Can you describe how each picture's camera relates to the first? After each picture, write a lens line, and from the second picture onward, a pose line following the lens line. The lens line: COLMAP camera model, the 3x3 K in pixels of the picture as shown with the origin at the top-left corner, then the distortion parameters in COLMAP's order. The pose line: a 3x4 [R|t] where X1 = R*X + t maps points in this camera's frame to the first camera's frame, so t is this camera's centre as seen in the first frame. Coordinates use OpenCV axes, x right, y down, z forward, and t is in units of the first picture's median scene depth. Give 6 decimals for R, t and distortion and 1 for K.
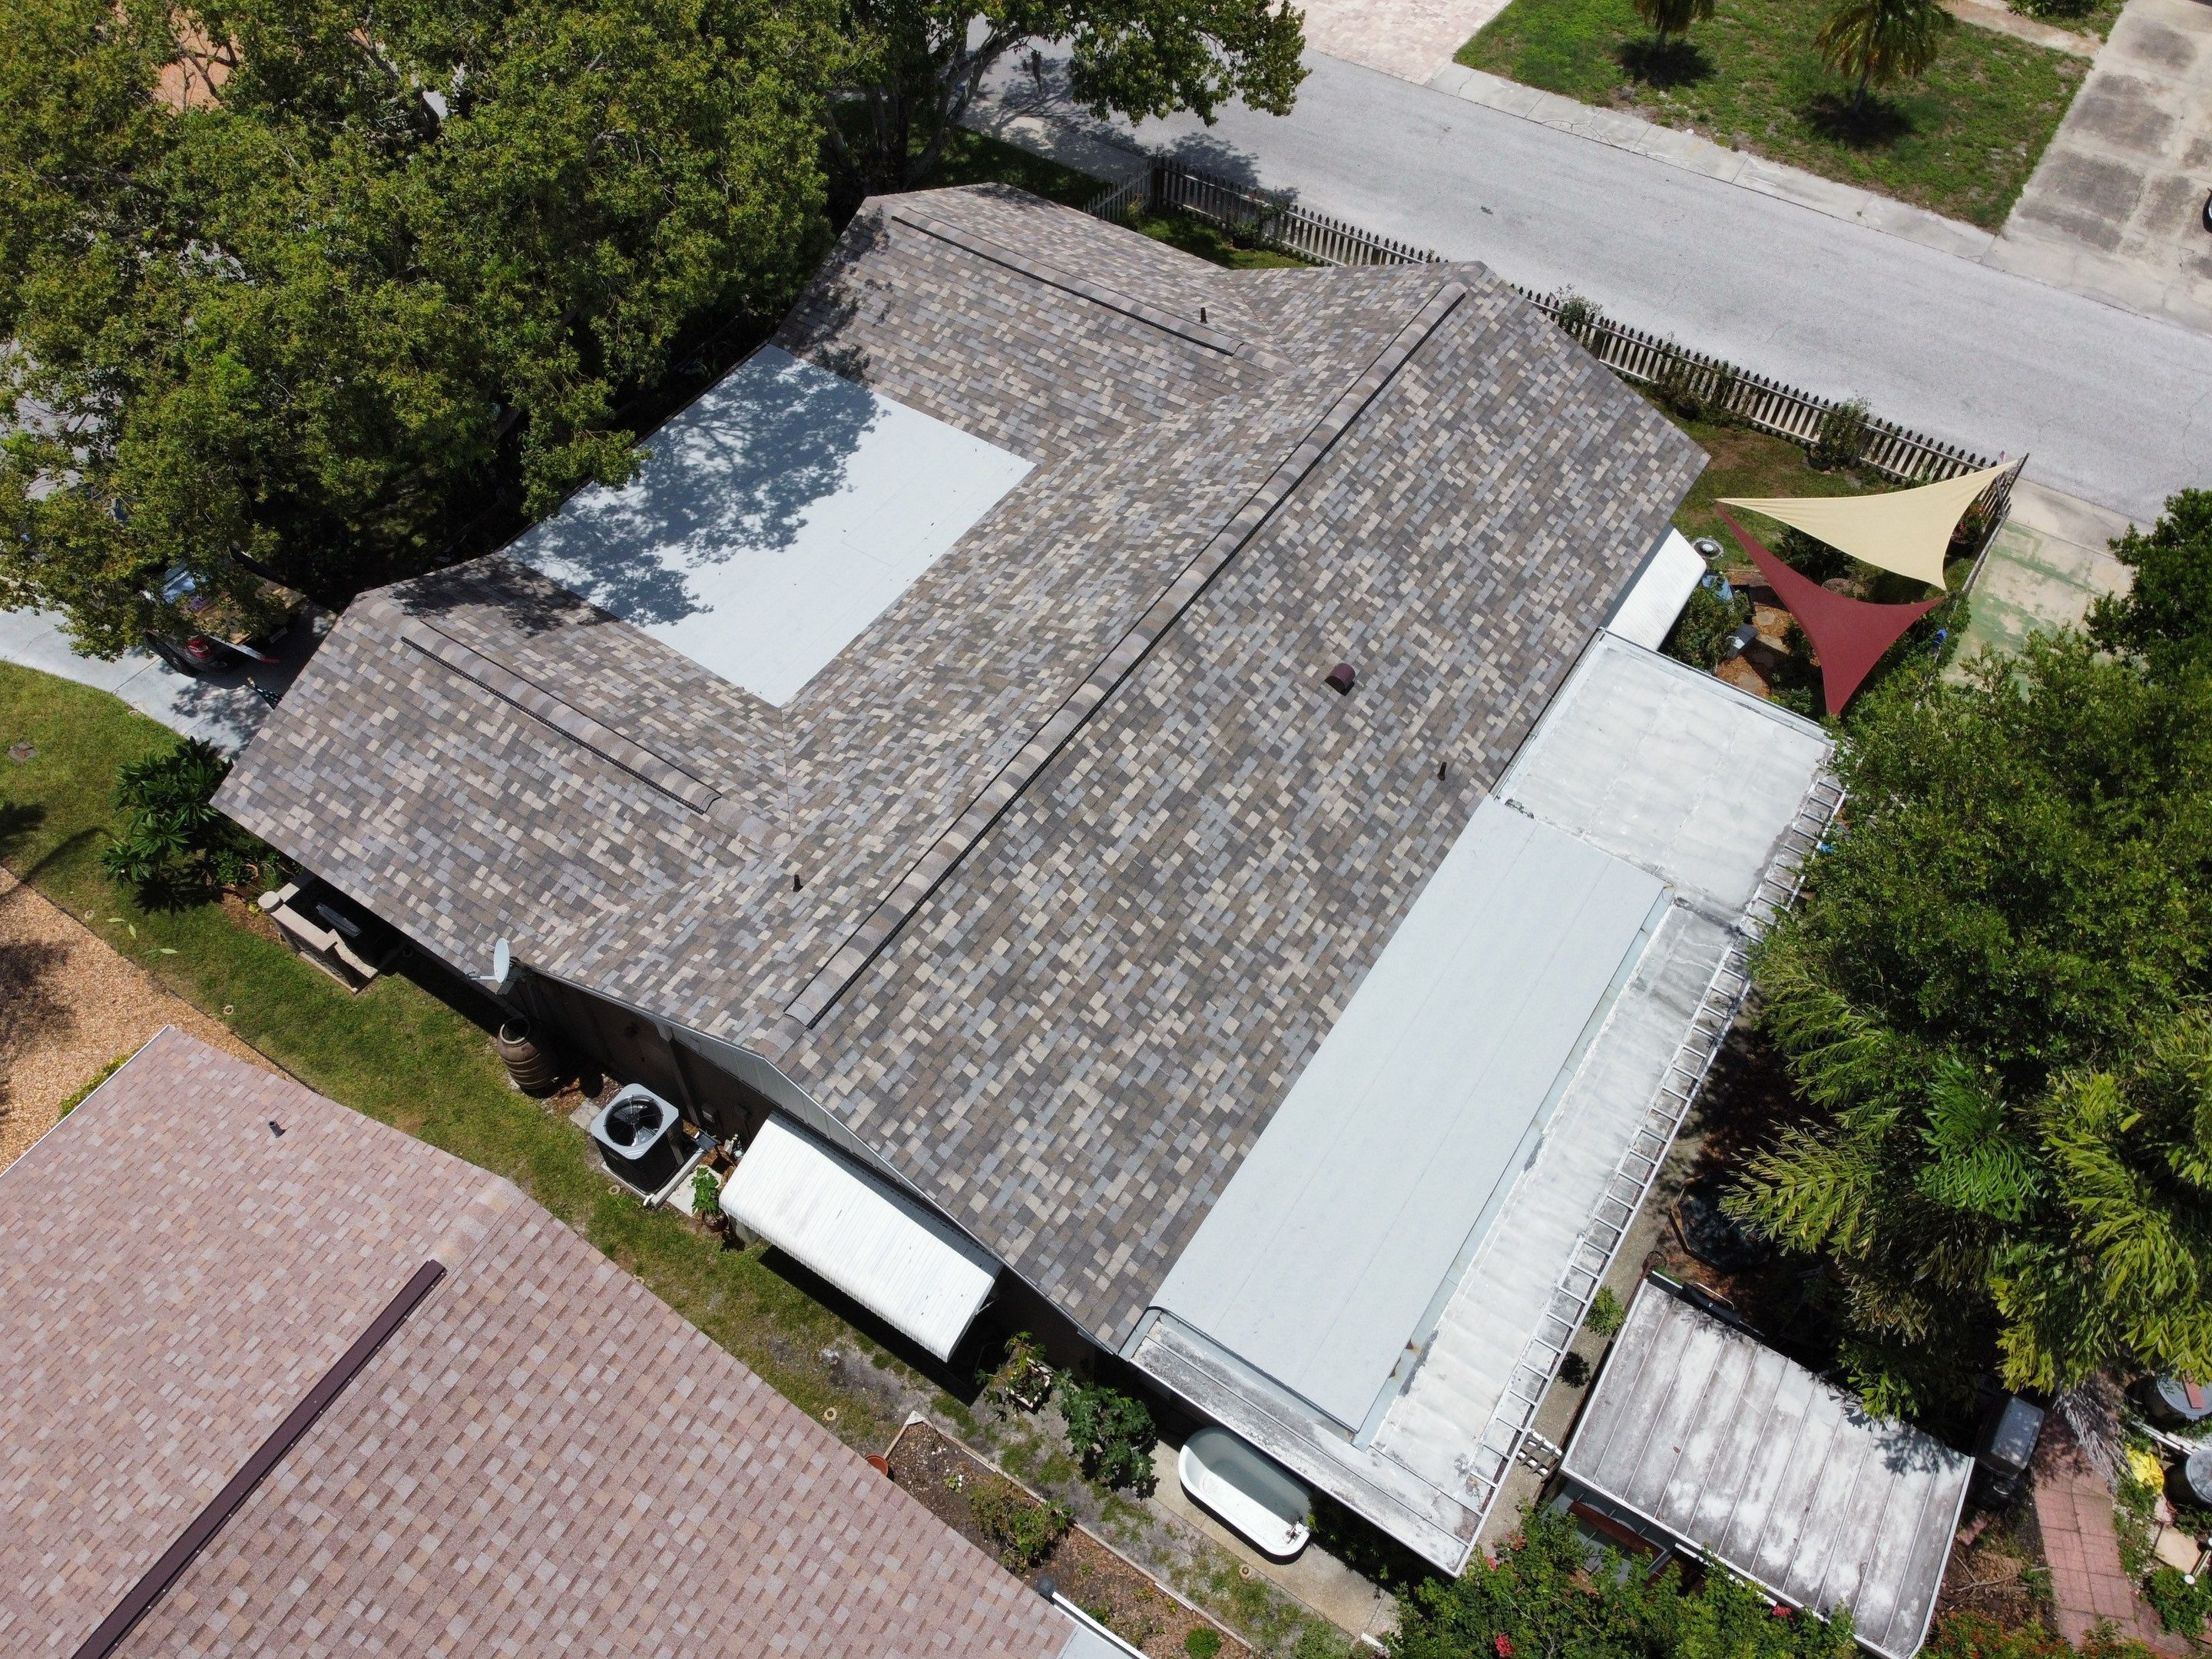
lens RADIAL K [[1709.0, 0, 1053.1], [0, 1709.0, 823.9], [0, 0, 1]] dist [-0.008466, -0.003917]
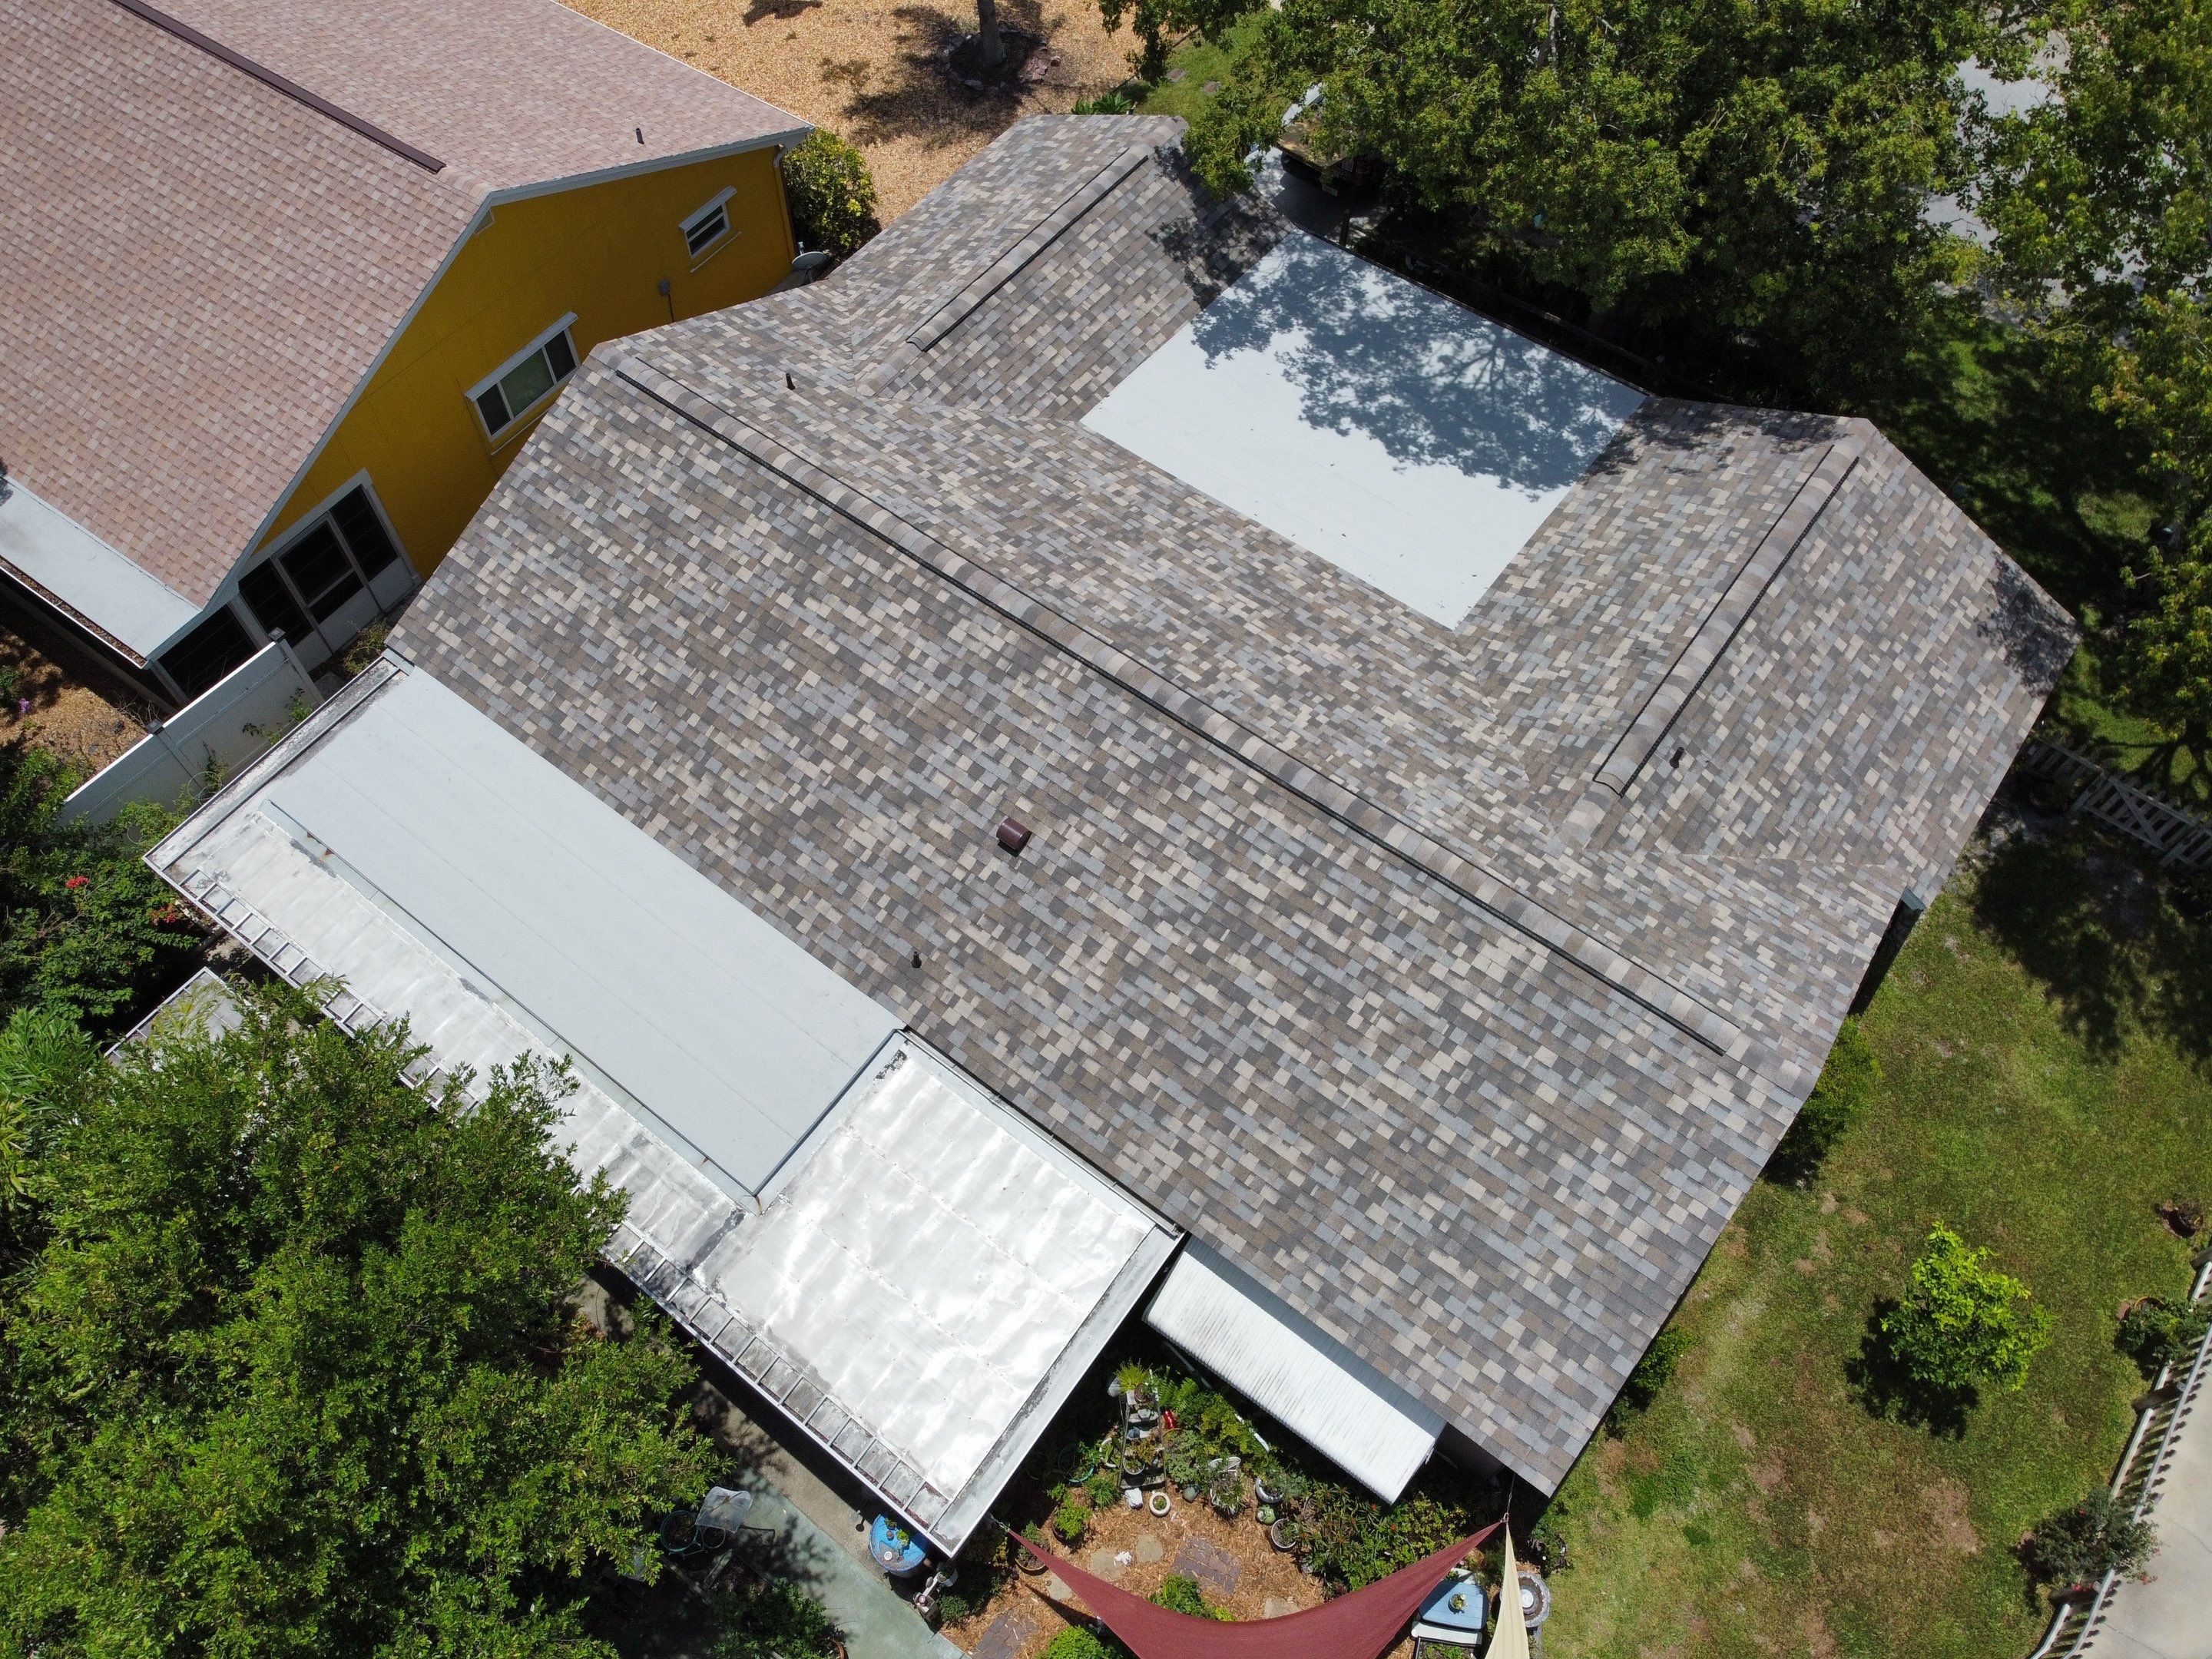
lens RADIAL K [[1649.1, 0, 1051.7], [0, 1649.1, 790.2], [0, 0, 1]] dist [-0.001845, -0.006780]
pose [[-0.067164, 0.841377, -0.536260, 0.585625], [-0.776777, 0.293224, 0.557348, -0.563079], [0.626184, 0.453988, 0.633868, 0.456691]]
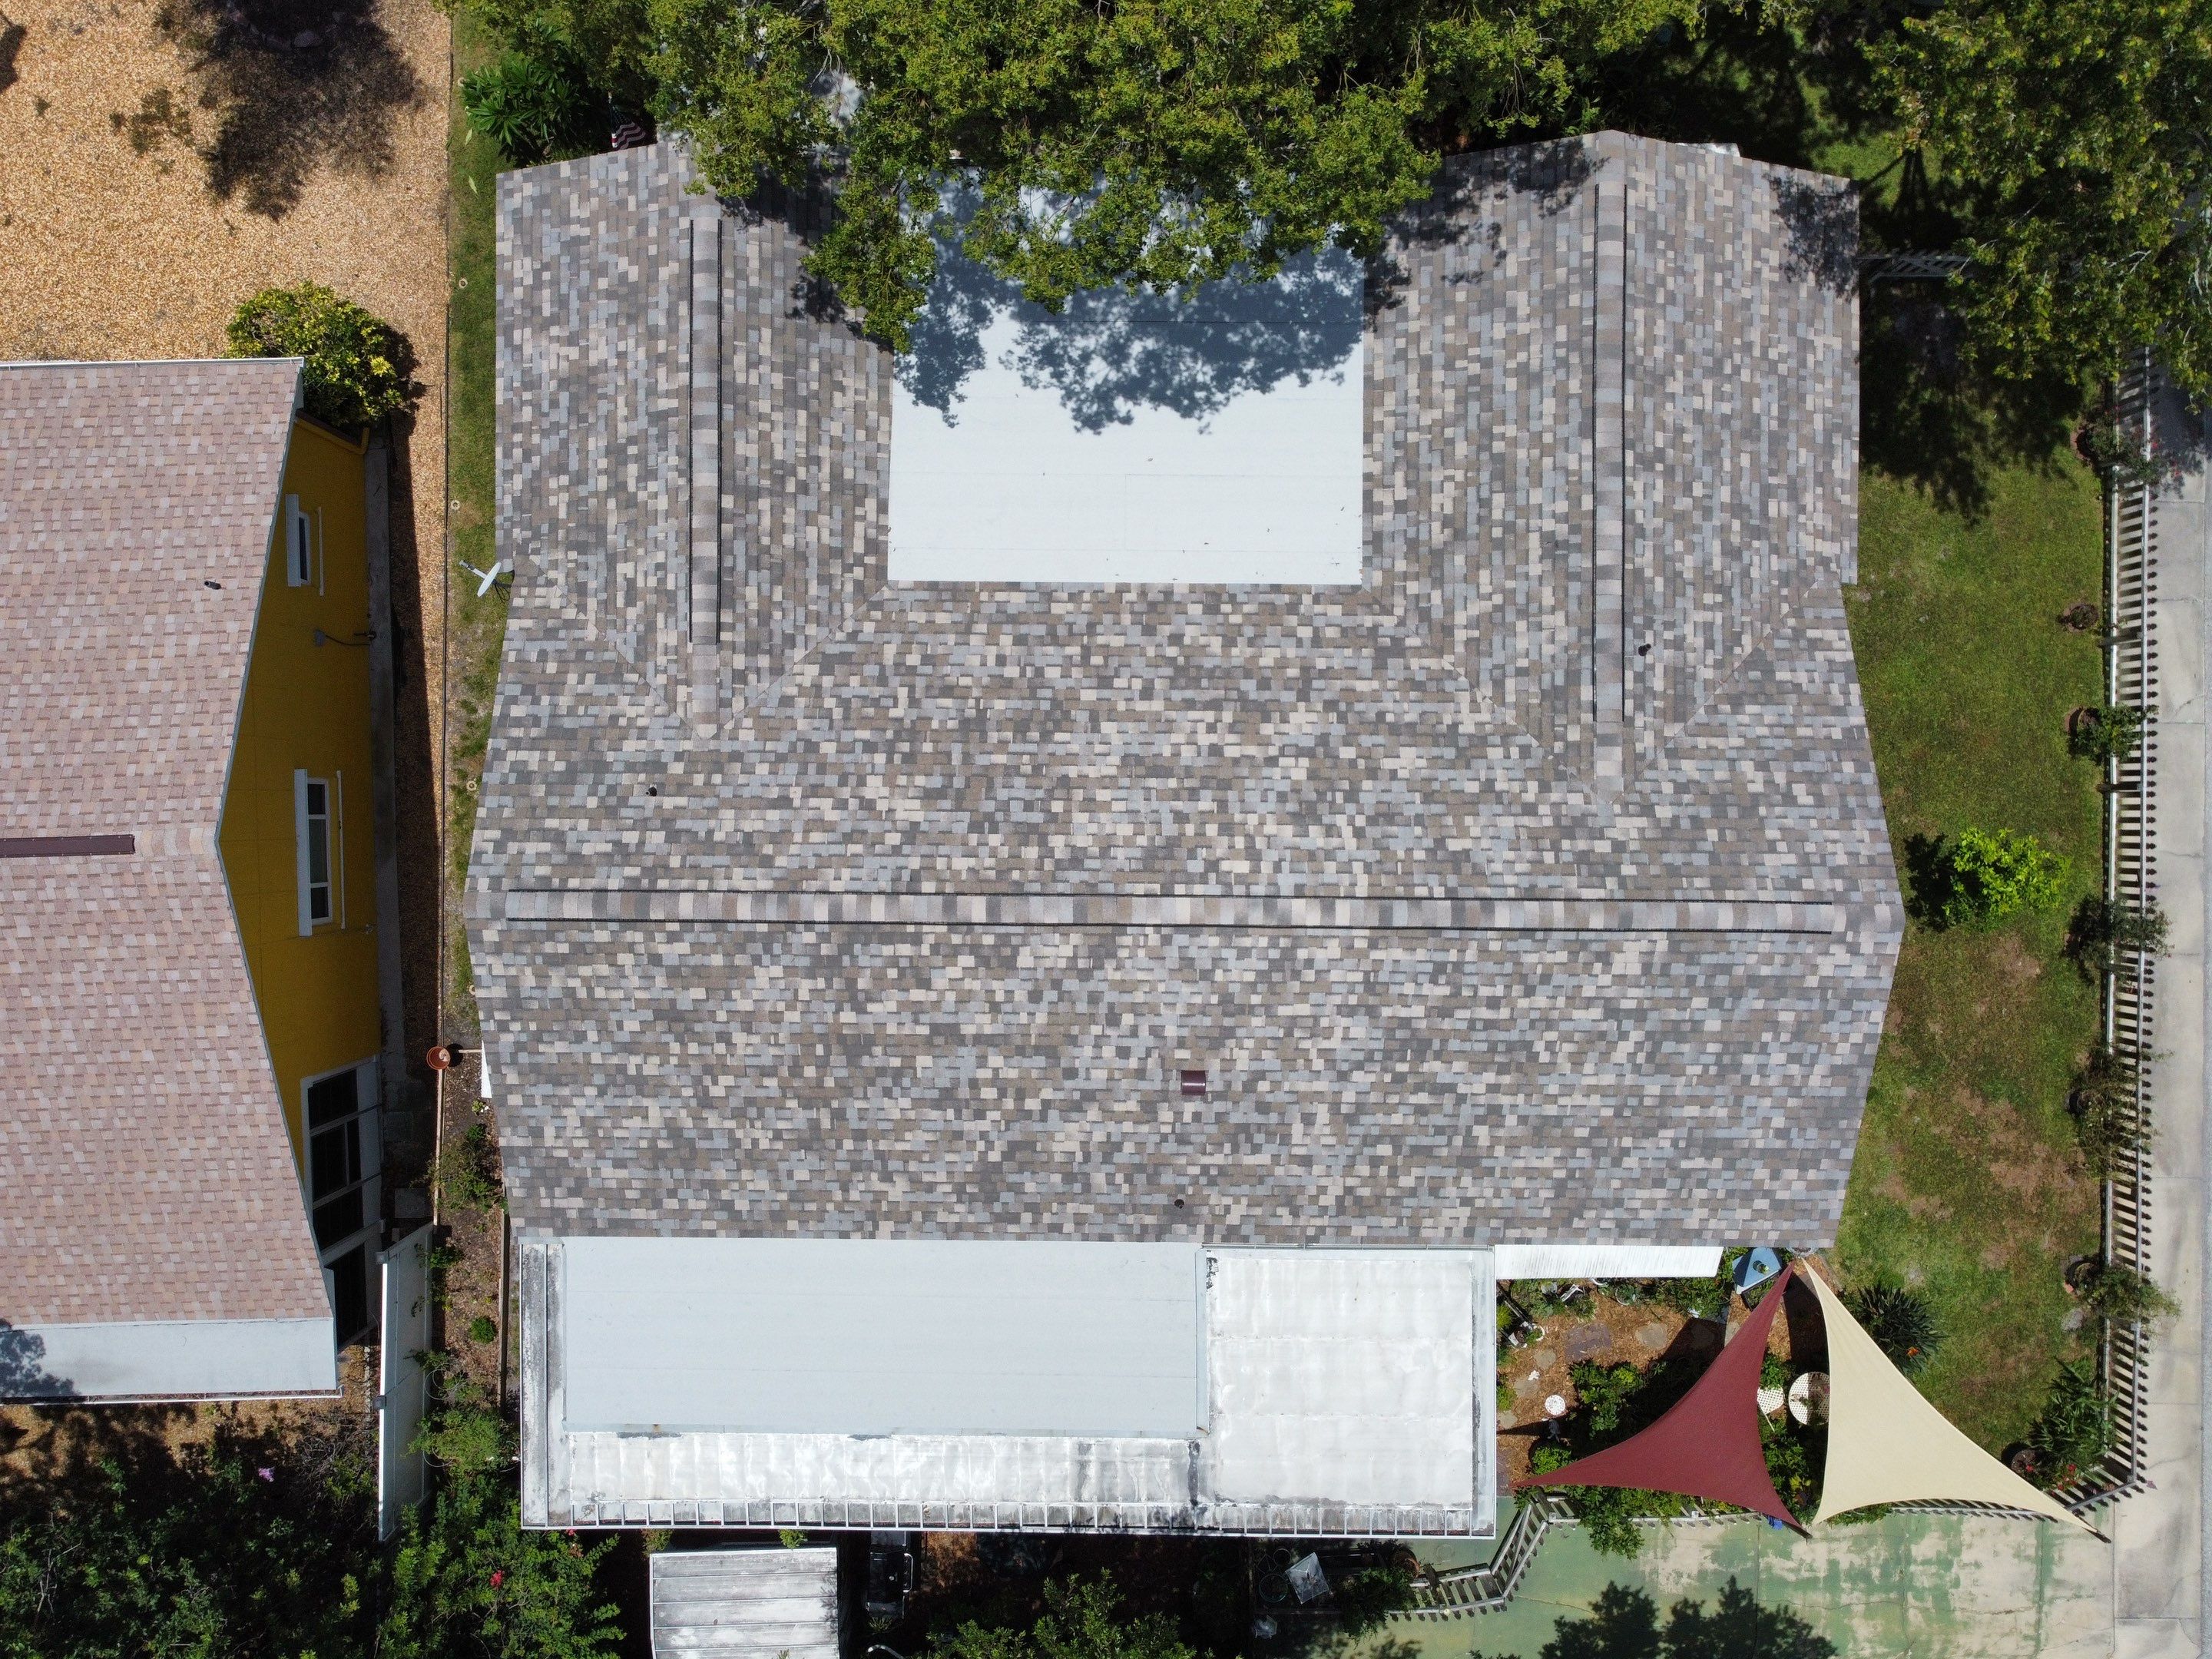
lens RADIAL K [[1657.3, 0, 1038.5], [0, 1657.3, 809.3], [0, 0, 1]] dist [-0.001332, -0.010466]
pose [[0.555797, 0.831125, -0.017920, 0.009706], [-0.639264, 0.441076, 0.629916, -0.663477], [0.531443, -0.338650, 0.776457, 0.282084]]
